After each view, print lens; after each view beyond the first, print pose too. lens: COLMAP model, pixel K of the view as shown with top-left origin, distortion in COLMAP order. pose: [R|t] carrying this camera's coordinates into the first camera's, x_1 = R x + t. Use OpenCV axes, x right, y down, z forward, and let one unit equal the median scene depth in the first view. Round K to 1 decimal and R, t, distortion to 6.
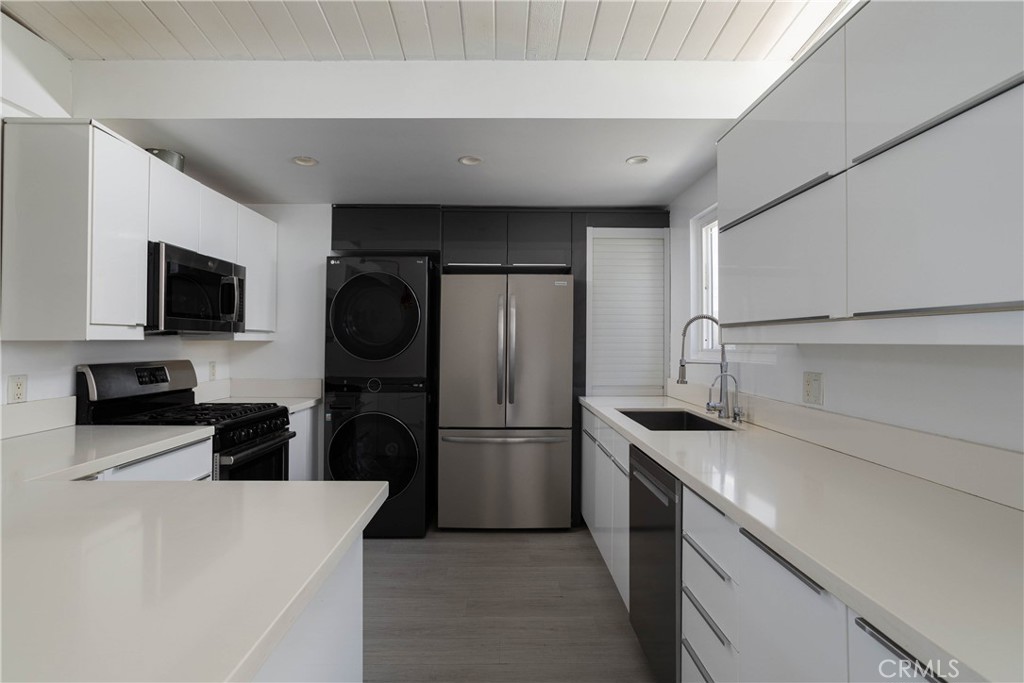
lens RADIAL K [[499.5, 0, 501.8], [0, 499.5, 323.8], [0, 0, 1]] dist [-0.022229, 0.000599]
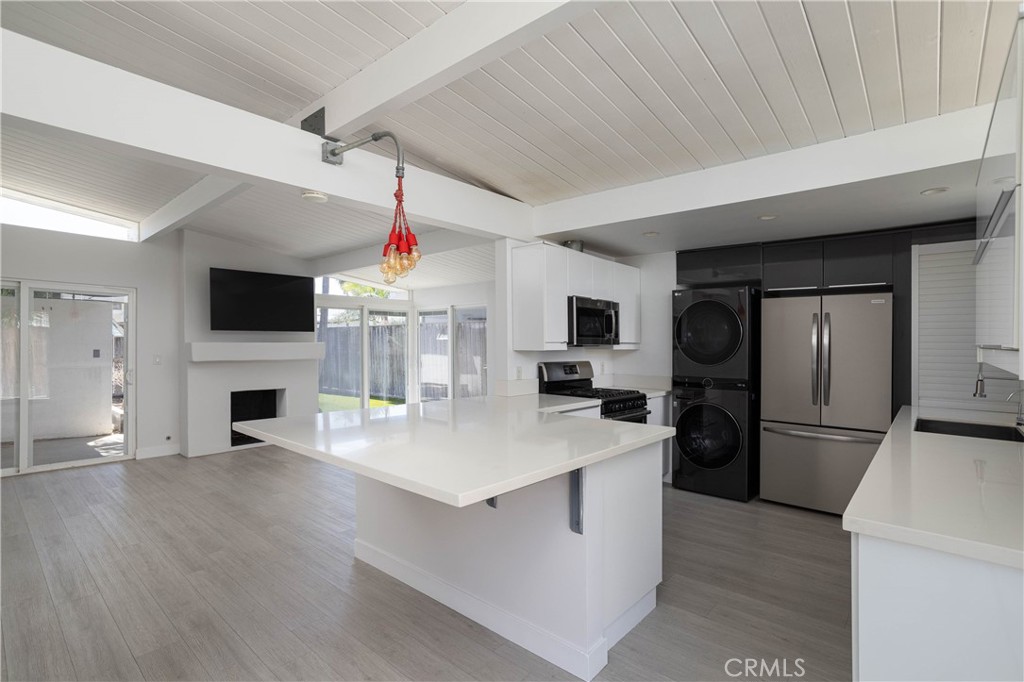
lens RADIAL K [[499.5, 0, 501.8], [0, 499.5, 323.3], [0, 0, 1]] dist [-0.022229, 0.000599]
pose [[0.738373, -0.019853, -0.674100, 0.269189], [0.017879, 0.999792, -0.009861, -0.040433], [0.674155, -0.004771, 0.738574, -0.411607]]
